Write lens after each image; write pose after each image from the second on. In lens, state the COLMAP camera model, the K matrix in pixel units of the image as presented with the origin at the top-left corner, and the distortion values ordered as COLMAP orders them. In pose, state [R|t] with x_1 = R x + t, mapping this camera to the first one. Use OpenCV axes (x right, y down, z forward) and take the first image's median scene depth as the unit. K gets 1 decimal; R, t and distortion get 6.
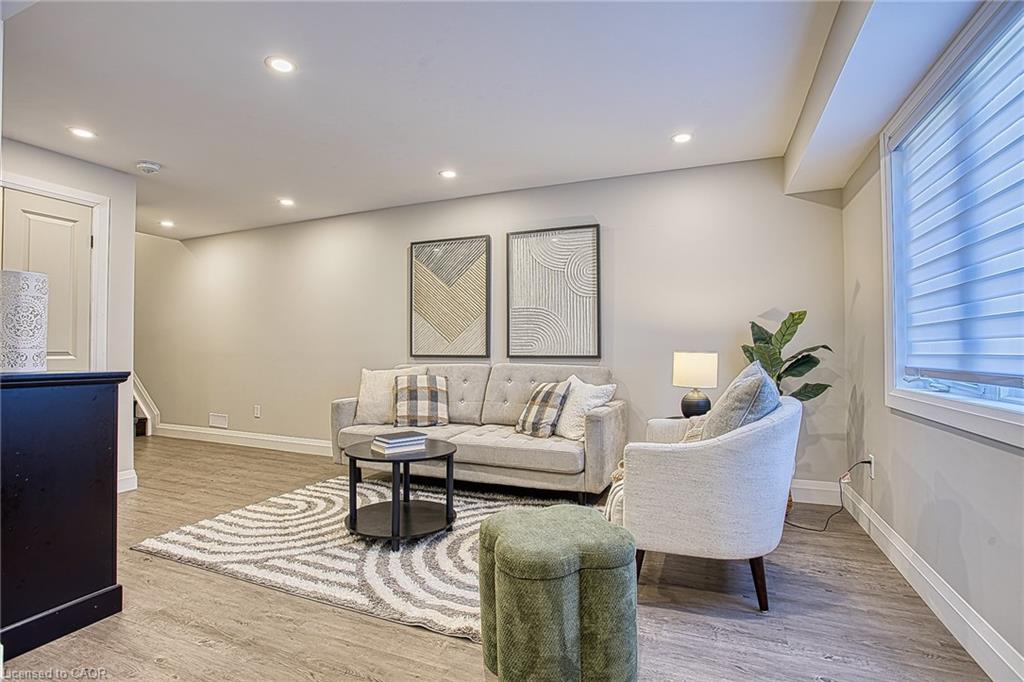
lens RADIAL K [[493.6, 0, 509.3], [0, 493.6, 345.0], [0, 0, 1]] dist [-0.038819, 0.001870]
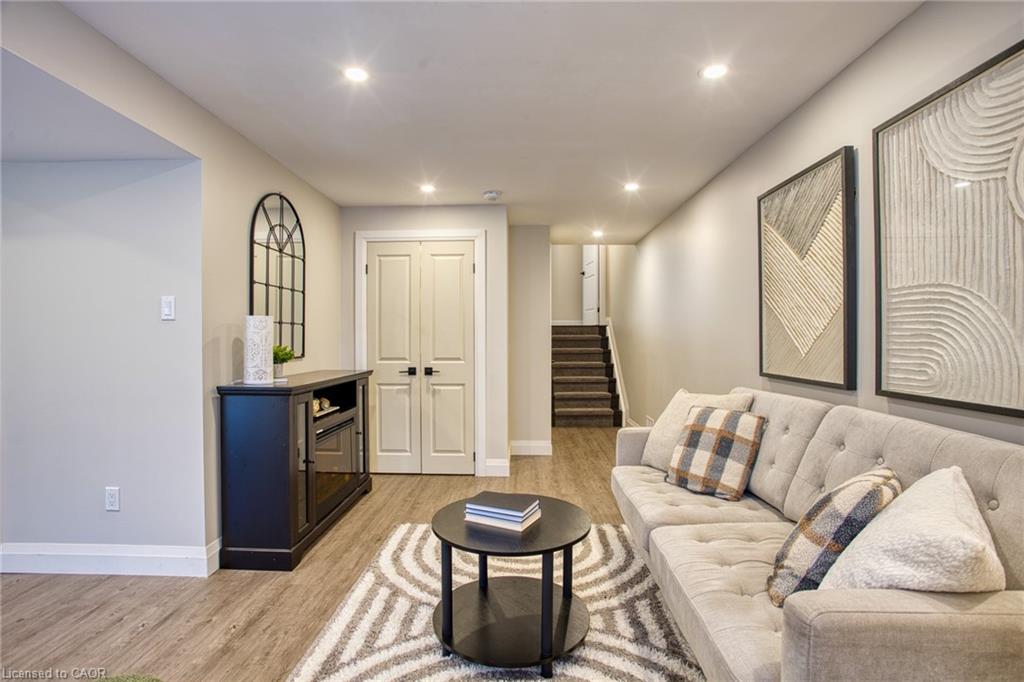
lens RADIAL K [[493.6, 0, 513.9], [0, 493.6, 337.6], [0, 0, 1]] dist [-0.038819, 0.001870]
pose [[0.372609, -0.000530, -0.927988, 0.350521], [0.008009, 0.999964, 0.002645, -0.038952], [0.927954, -0.008417, 0.372600, 0.608190]]
